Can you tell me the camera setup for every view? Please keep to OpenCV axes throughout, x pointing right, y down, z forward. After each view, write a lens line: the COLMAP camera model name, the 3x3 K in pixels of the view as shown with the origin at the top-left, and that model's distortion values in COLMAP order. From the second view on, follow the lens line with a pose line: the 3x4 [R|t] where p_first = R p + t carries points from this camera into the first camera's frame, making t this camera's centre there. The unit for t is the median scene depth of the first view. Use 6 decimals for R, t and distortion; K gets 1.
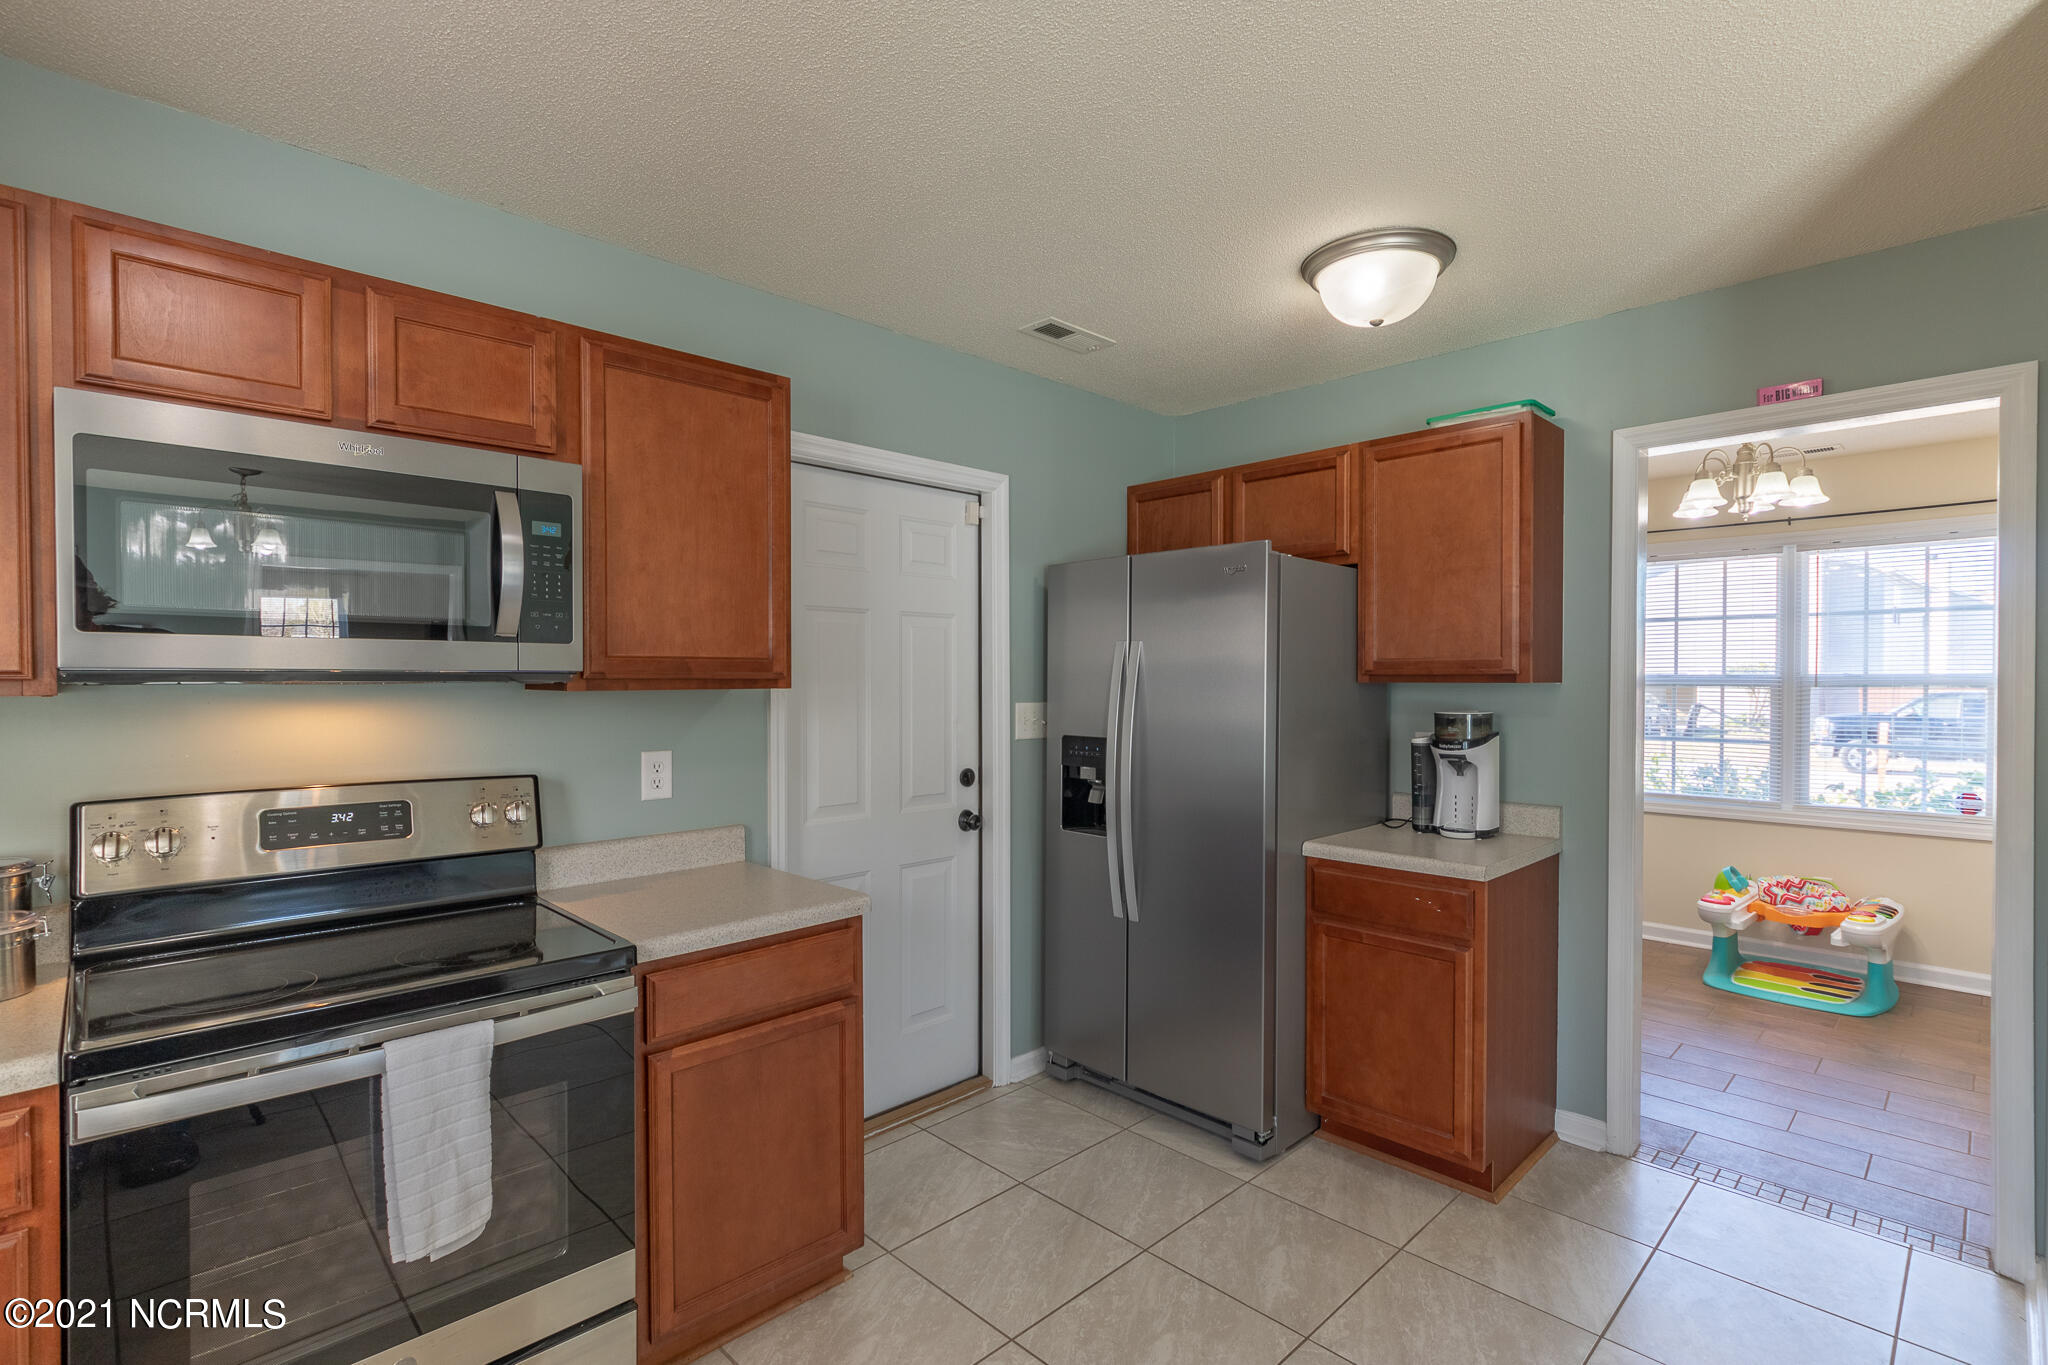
lens RADIAL K [[974.2, 0, 1017.4], [0, 974.2, 694.0], [0, 0, 1]] dist [-0.018279, -0.000045]
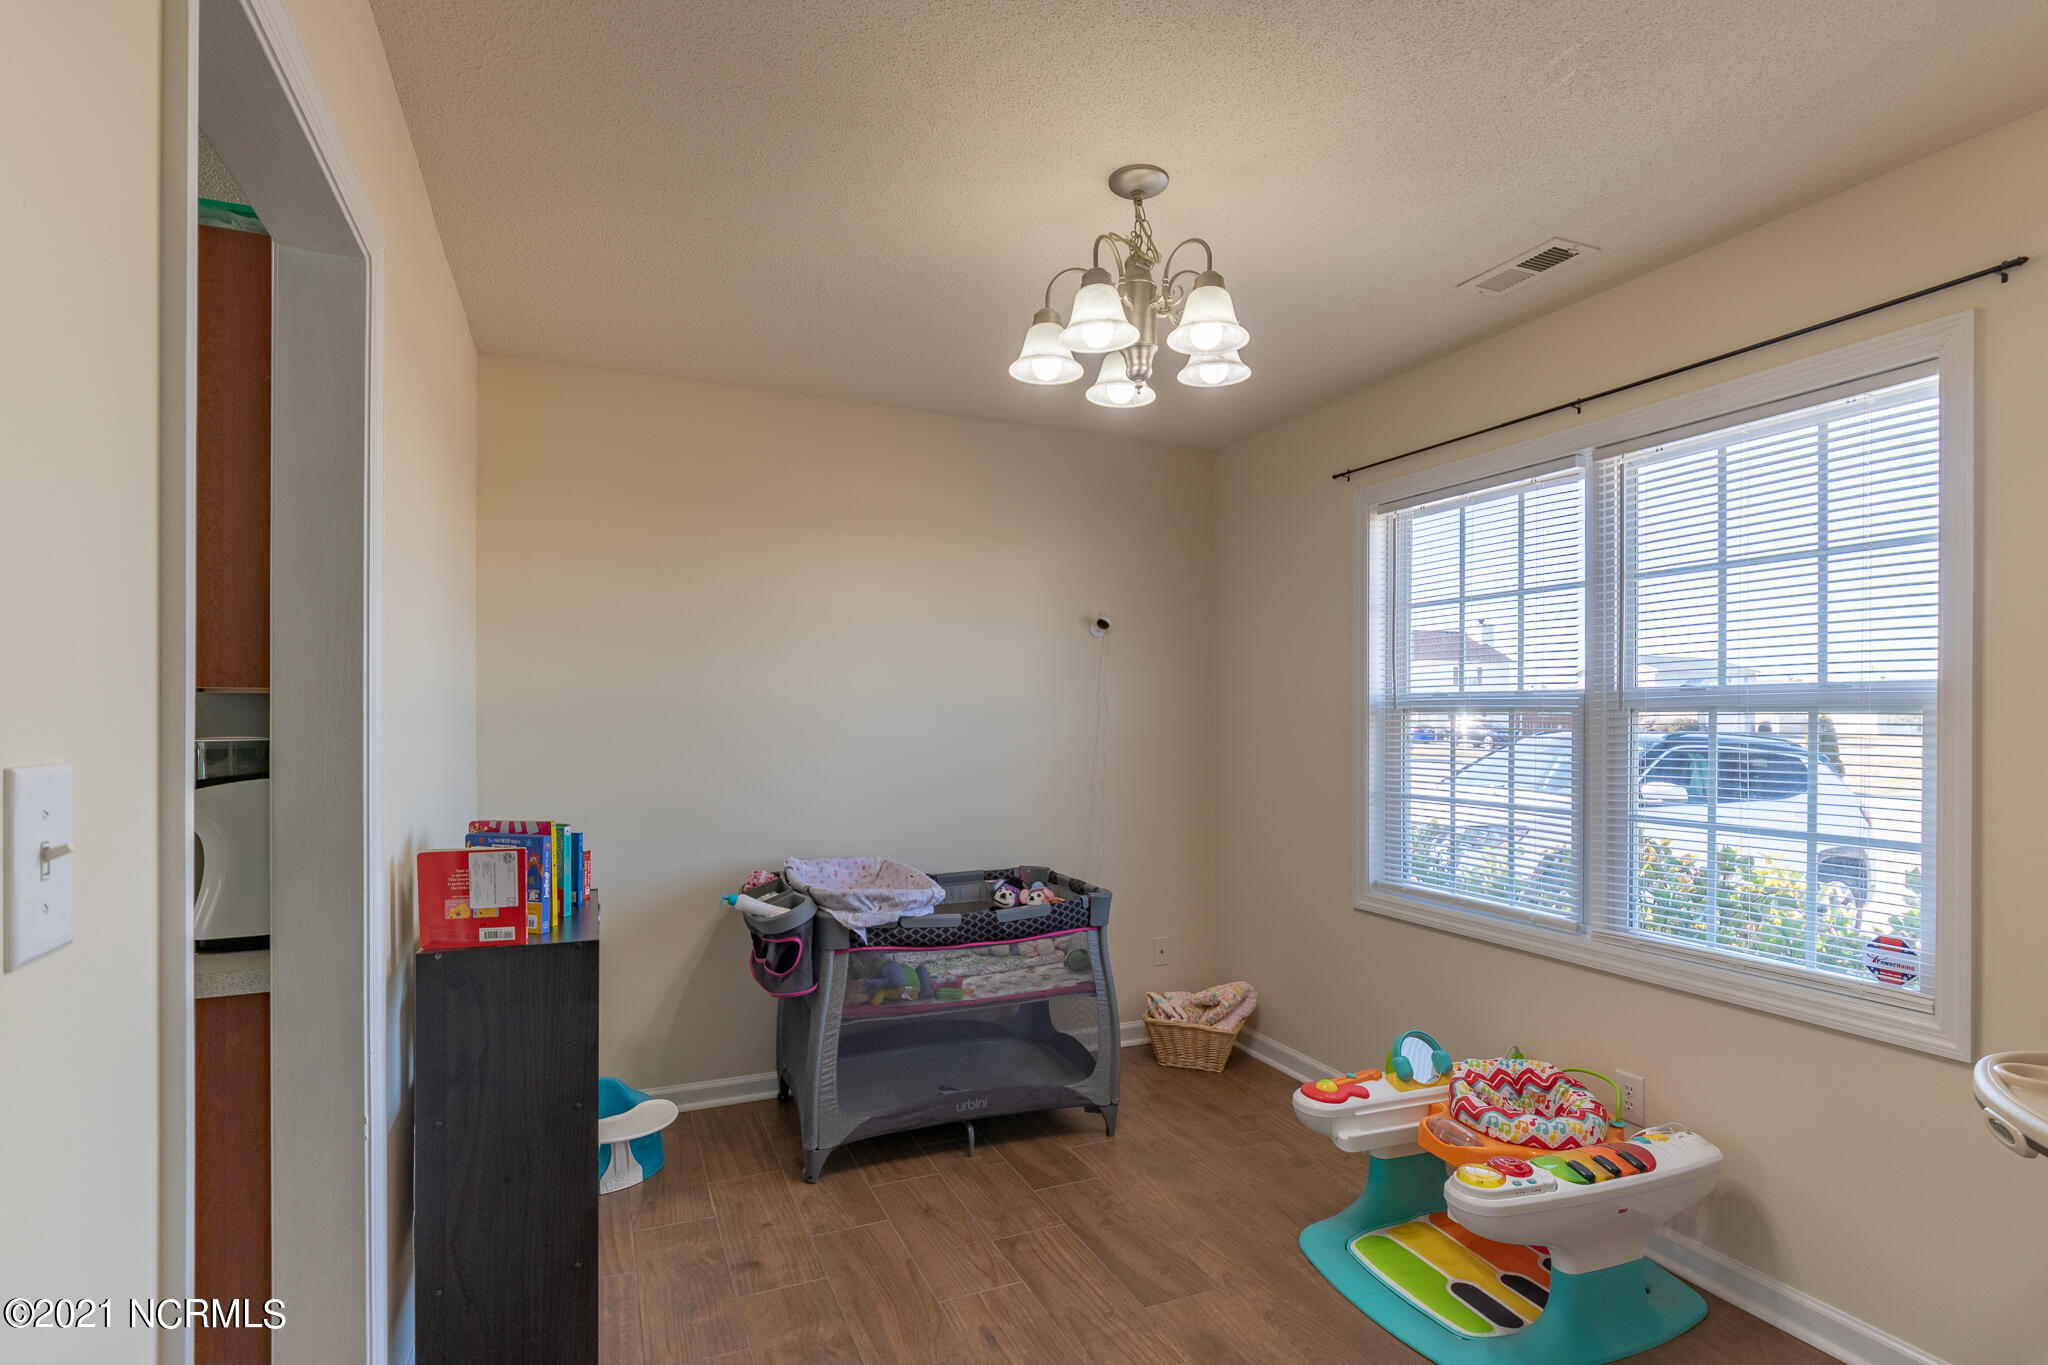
lens RADIAL K [[997.9, 0, 1023.5], [0, 997.9, 725.9], [0, 0, 1]] dist [-0.000154, -0.000142]
pose [[0.936577, 0.003097, -0.350447, 0.692391], [-0.005522, 0.999967, -0.005920, 0.005500], [0.350417, 0.007480, 0.936564, 0.357319]]
